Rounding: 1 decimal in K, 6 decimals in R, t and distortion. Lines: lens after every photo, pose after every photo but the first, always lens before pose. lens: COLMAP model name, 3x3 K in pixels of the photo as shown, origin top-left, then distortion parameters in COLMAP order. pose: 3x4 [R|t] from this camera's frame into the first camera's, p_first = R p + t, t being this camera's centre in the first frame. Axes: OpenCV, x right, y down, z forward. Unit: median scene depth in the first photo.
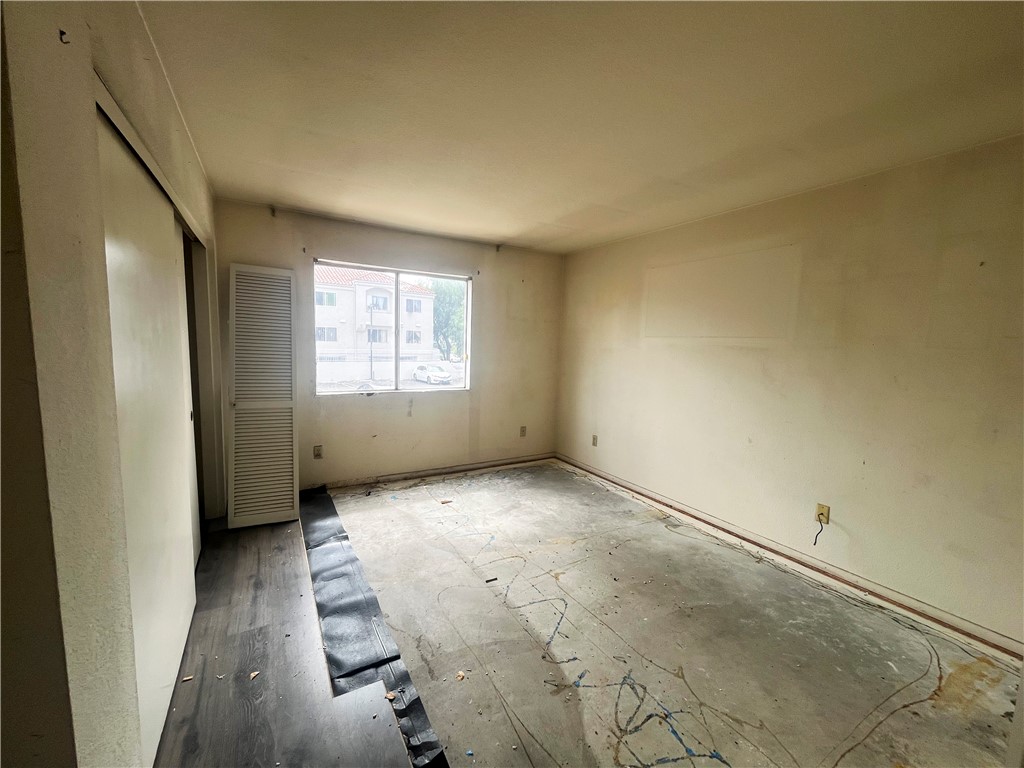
lens RADIAL K [[415.2, 0, 512.0], [0, 415.2, 387.8], [0, 0, 1]] dist [-0.001494, -0.000070]
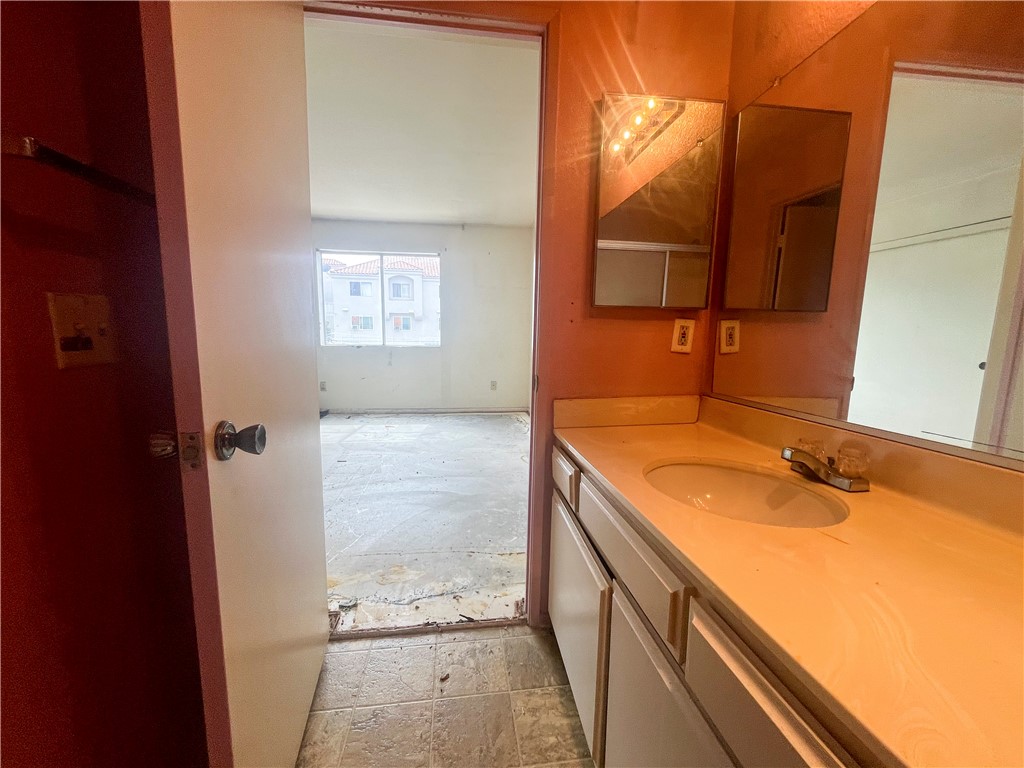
lens RADIAL K [[415.2, 0, 512.3], [0, 415.2, 386.4], [0, 0, 1]] dist [-0.001494, -0.000070]
pose [[0.916984, 0.036169, -0.397281, 0.654547], [-0.029826, 0.999310, 0.022137, 0.098926], [0.397808, -0.008450, 0.917430, -0.043706]]
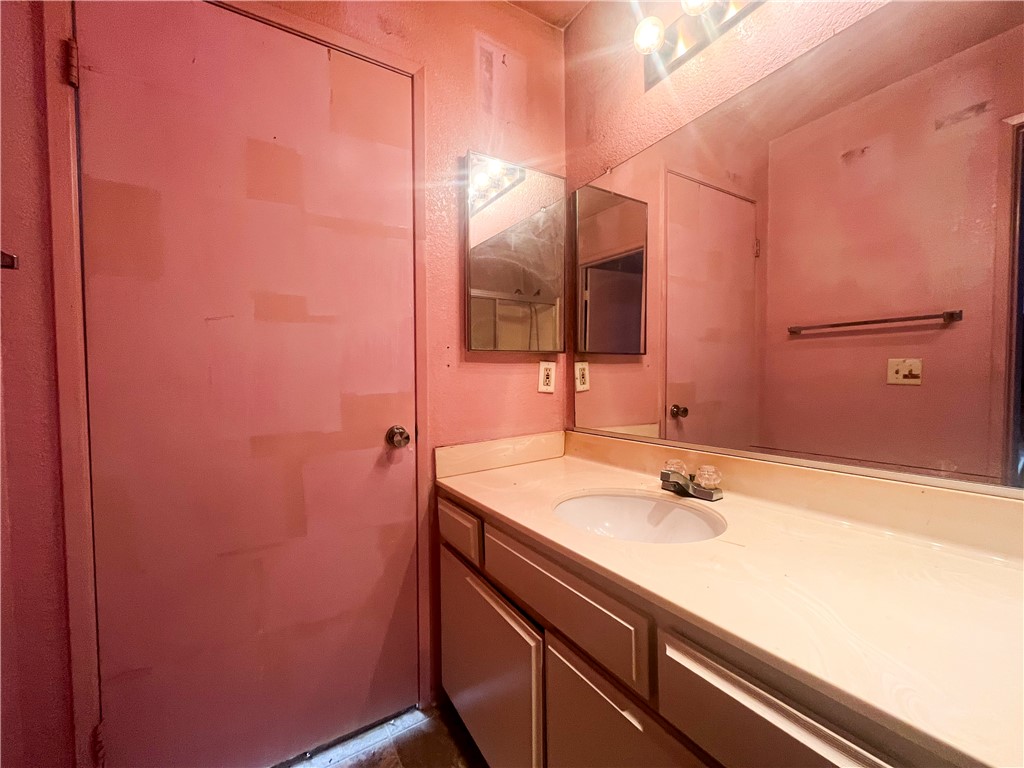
lens RADIAL K [[415.2, 0, 510.1], [0, 415.2, 385.5], [0, 0, 1]] dist [-0.001494, -0.000070]
pose [[0.999078, -0.039713, 0.016319, 0.454335], [0.040823, 0.996386, -0.074489, 0.081041], [-0.013302, 0.075086, 0.997088, -0.043867]]
